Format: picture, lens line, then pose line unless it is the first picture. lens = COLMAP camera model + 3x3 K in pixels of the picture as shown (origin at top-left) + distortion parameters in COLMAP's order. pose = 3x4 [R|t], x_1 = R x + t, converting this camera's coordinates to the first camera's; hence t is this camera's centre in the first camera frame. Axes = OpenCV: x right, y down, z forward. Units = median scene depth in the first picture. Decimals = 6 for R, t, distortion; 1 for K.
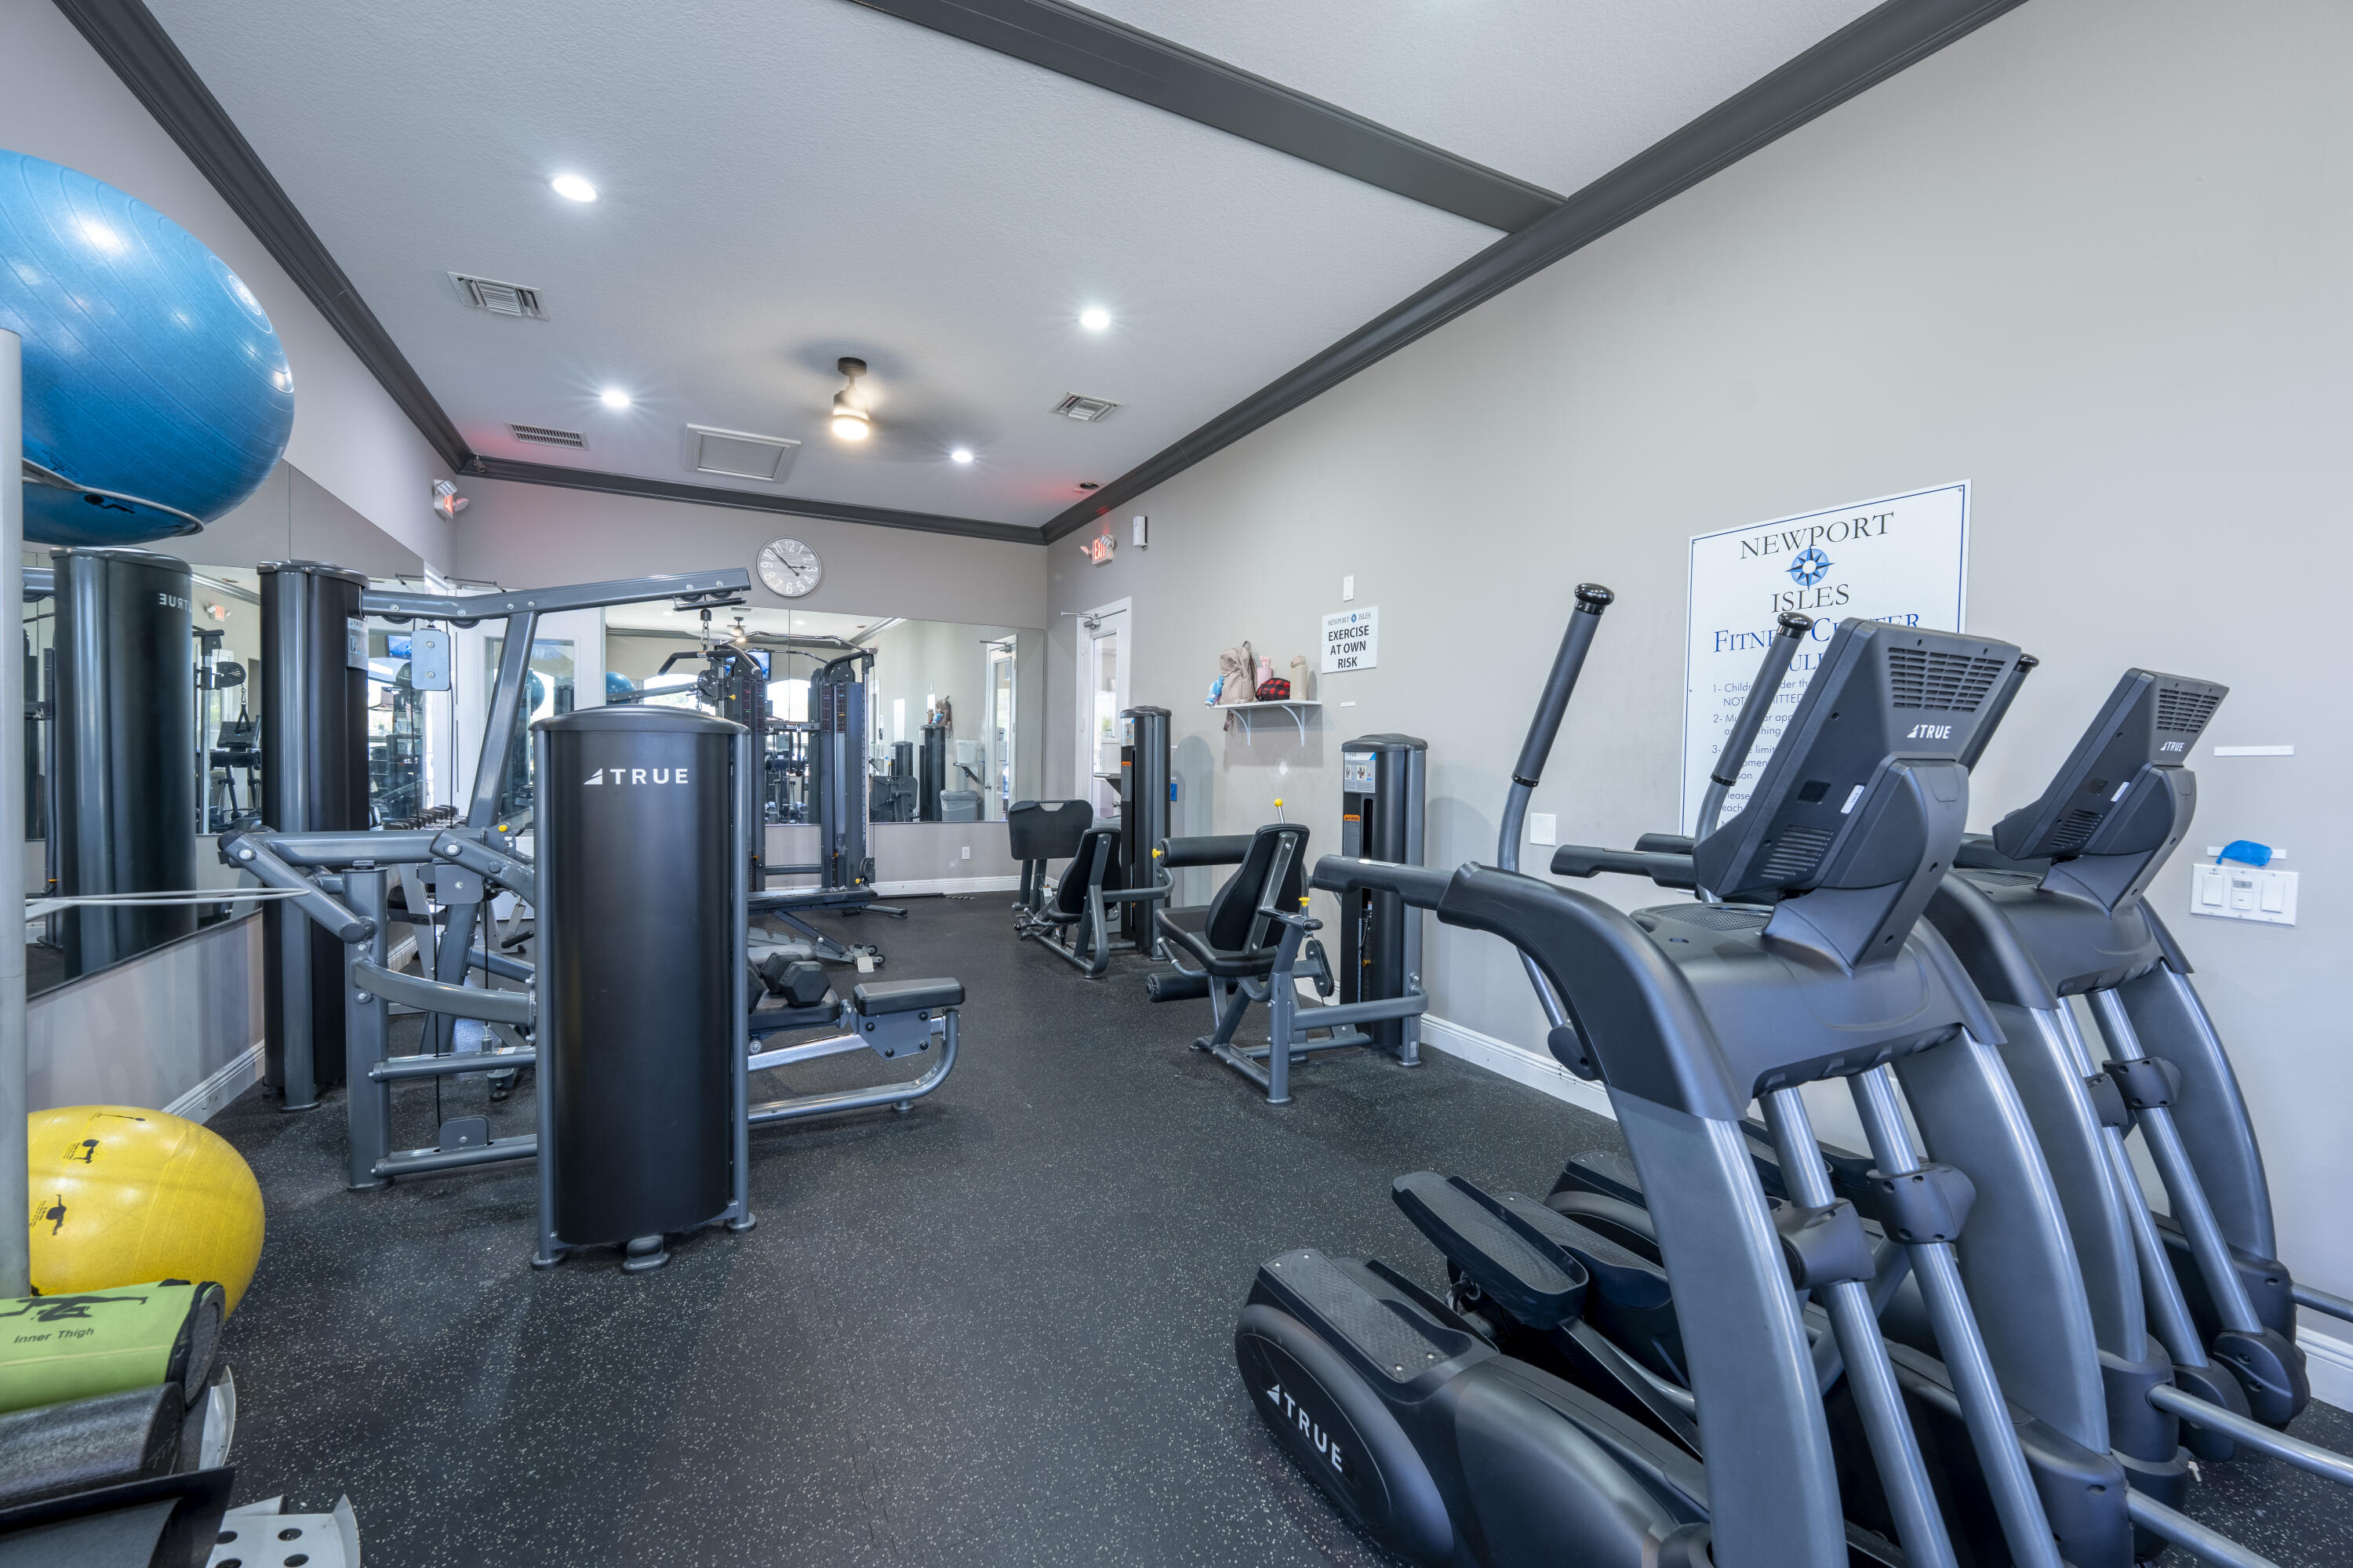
lens RADIAL K [[943.3, 0, 1165.6], [0, 943.3, 779.6], [0, 0, 1]] dist [-0.001908, -0.000272]
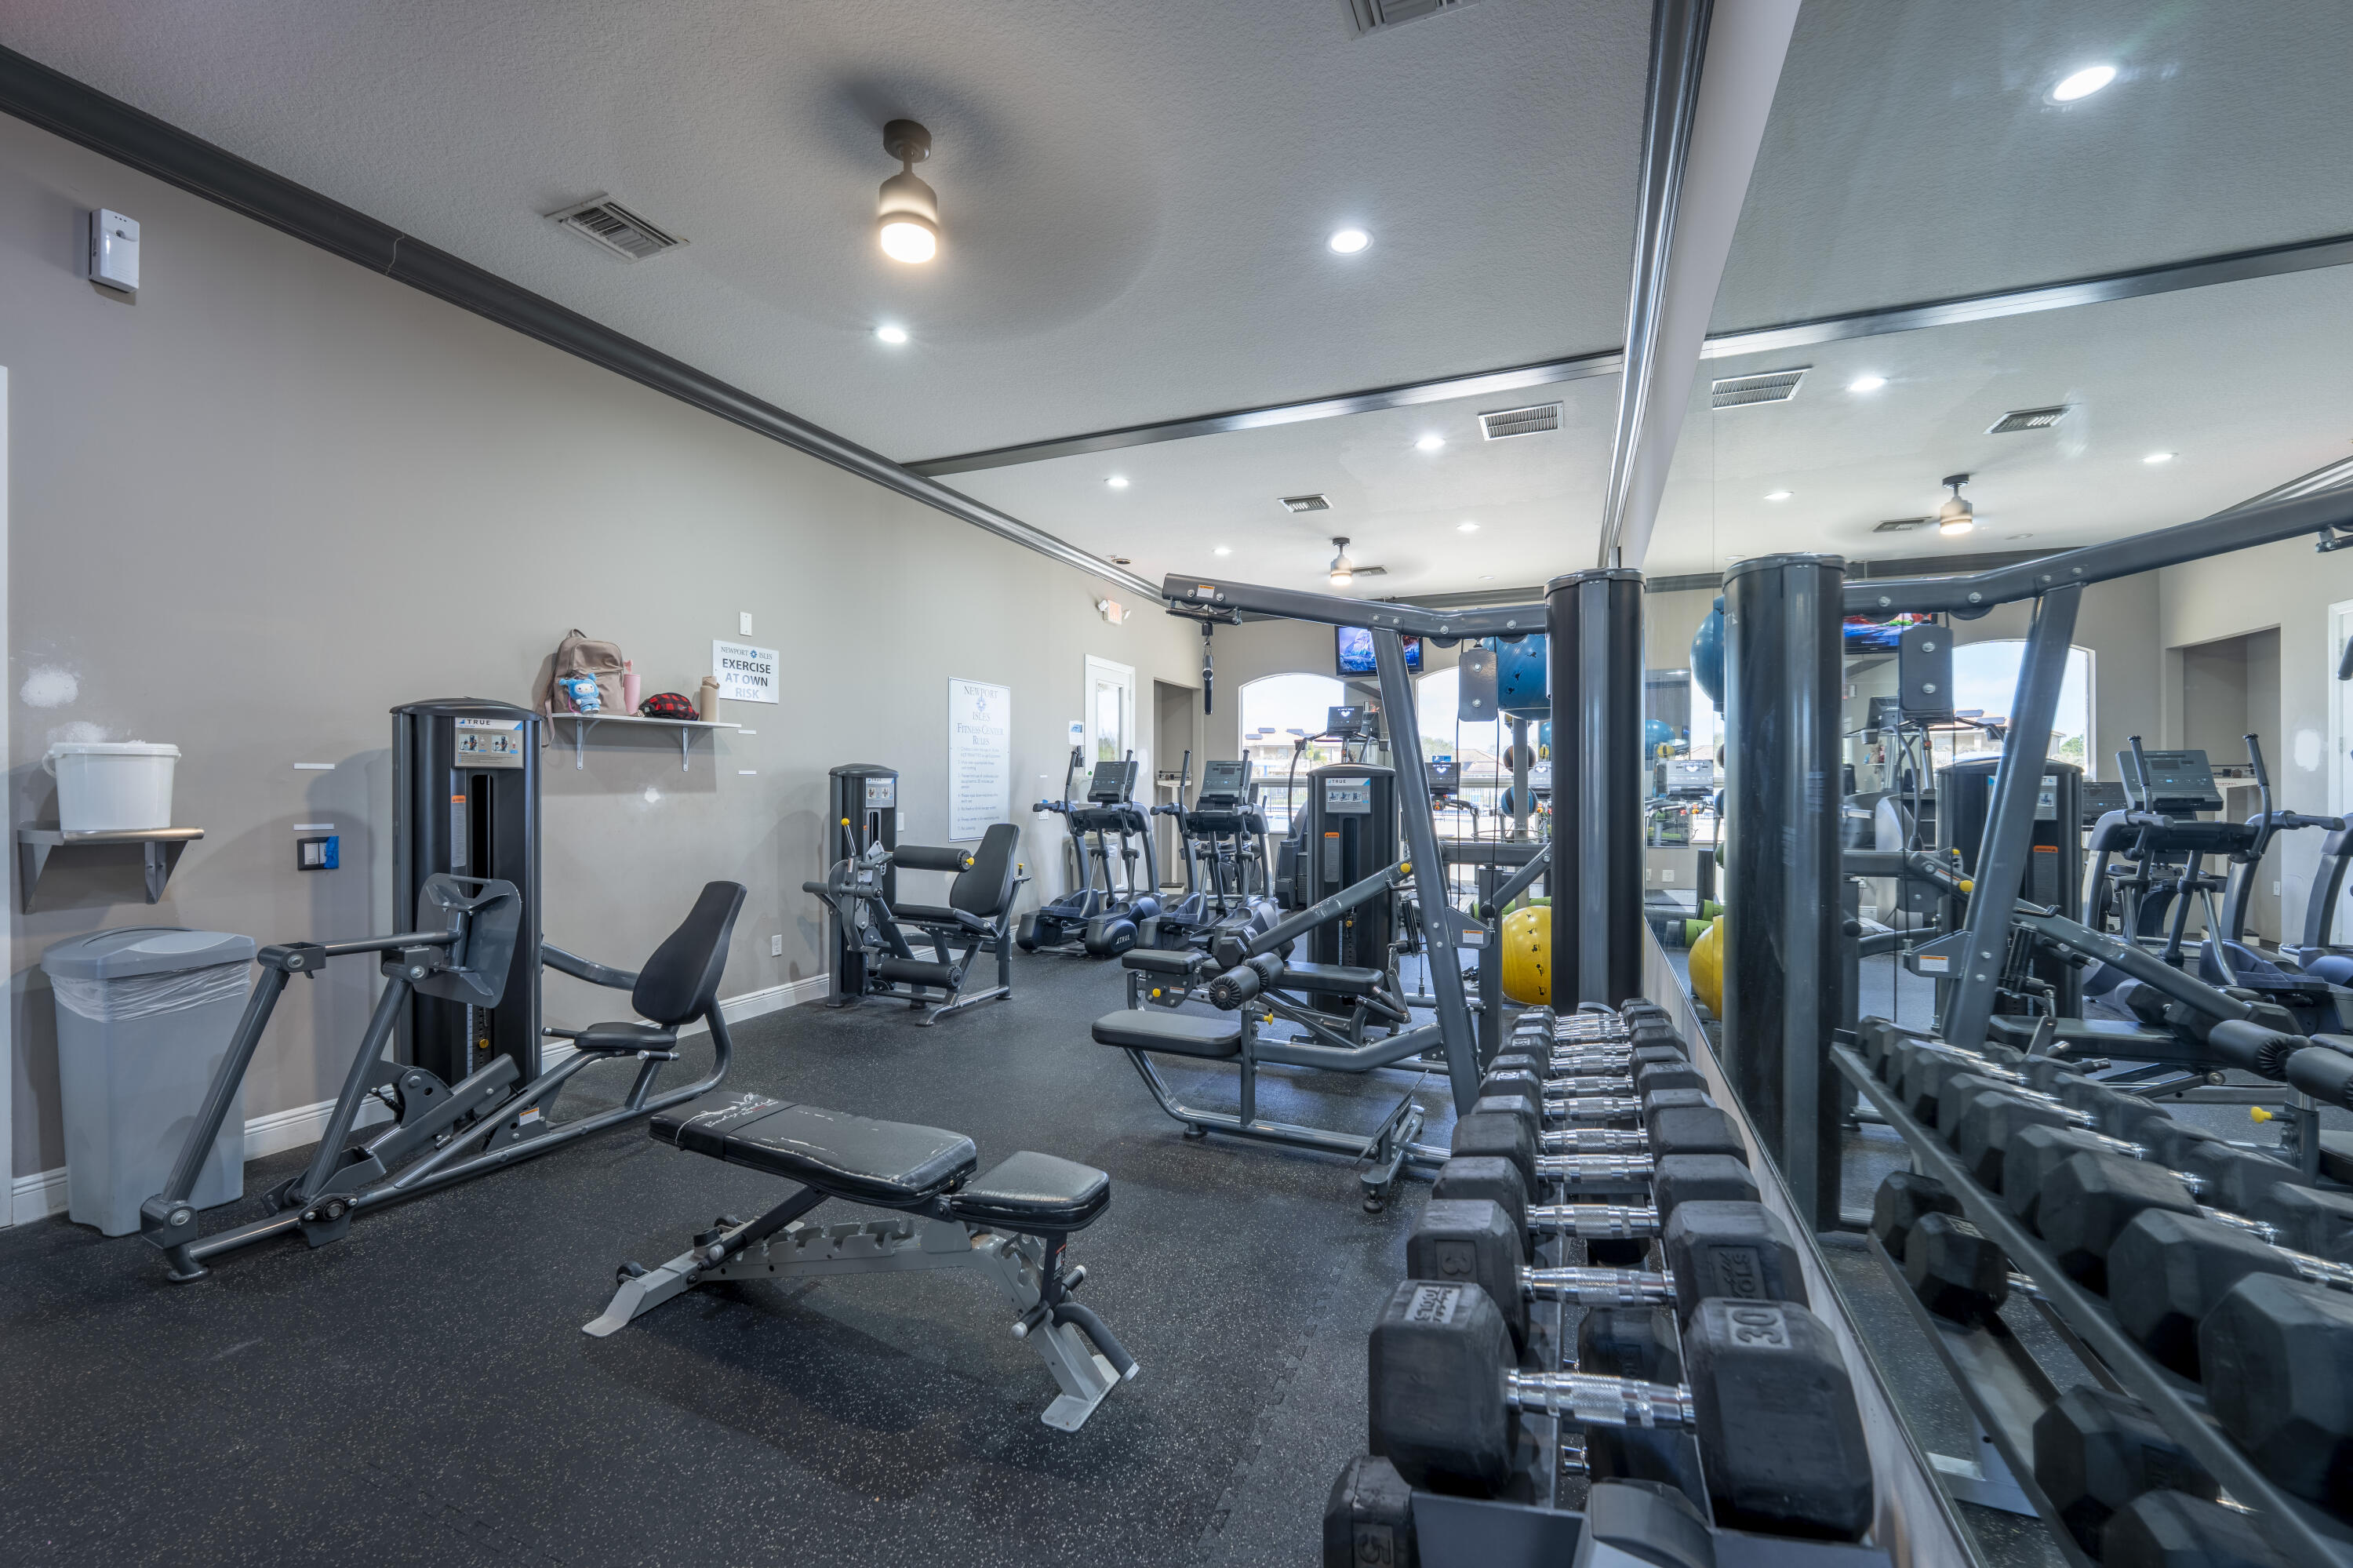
lens RADIAL K [[943.3, 0, 1171.3], [0, 943.3, 781.1], [0, 0, 1]] dist [-0.001908, -0.000272]
pose [[-0.641381, -0.014581, 0.767084, -0.913787], [0.010839, 0.999547, 0.028062, -0.047592], [-0.767146, 0.026312, -0.640933, 1.280691]]
